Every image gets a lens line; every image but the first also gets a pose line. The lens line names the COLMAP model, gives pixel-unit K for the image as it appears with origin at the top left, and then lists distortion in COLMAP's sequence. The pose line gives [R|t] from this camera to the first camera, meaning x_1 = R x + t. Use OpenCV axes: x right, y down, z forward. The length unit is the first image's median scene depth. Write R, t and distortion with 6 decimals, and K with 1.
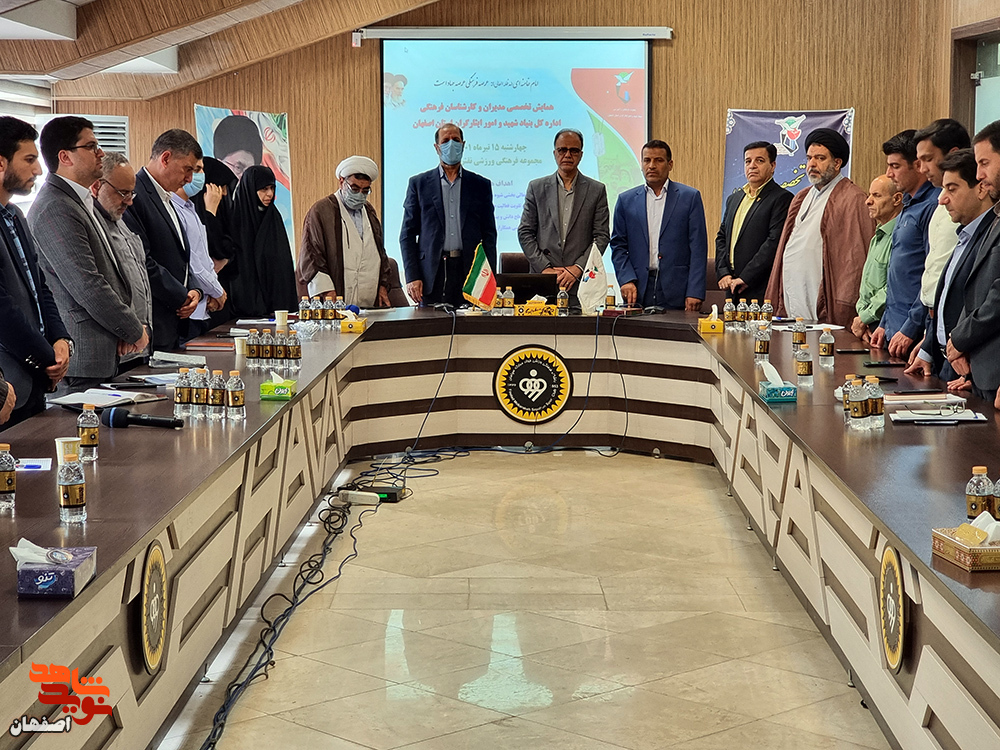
lens RADIAL K [[2020.2, 0, 500.0], [0, 2020.2, 375.0], [0, 0, 1]] dist [-0.029823, 0.446702]
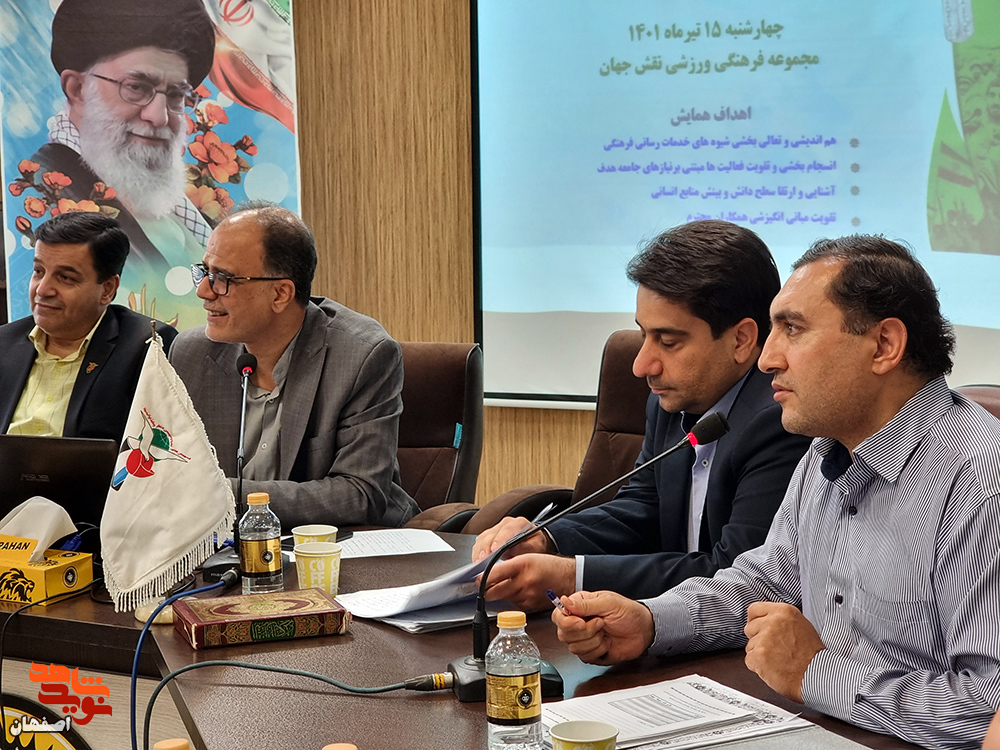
lens RADIAL K [[1991.8, 0, 472.7], [0, 1991.8, 337.1], [0, 0, 1]] dist [-0.016993, 0.253246]
pose [[0.884494, 0.032118, -0.465446, 0.155608], [-0.027469, 0.999482, 0.016770, -0.055362], [0.465743, -0.002048, 0.884918, 0.623848]]
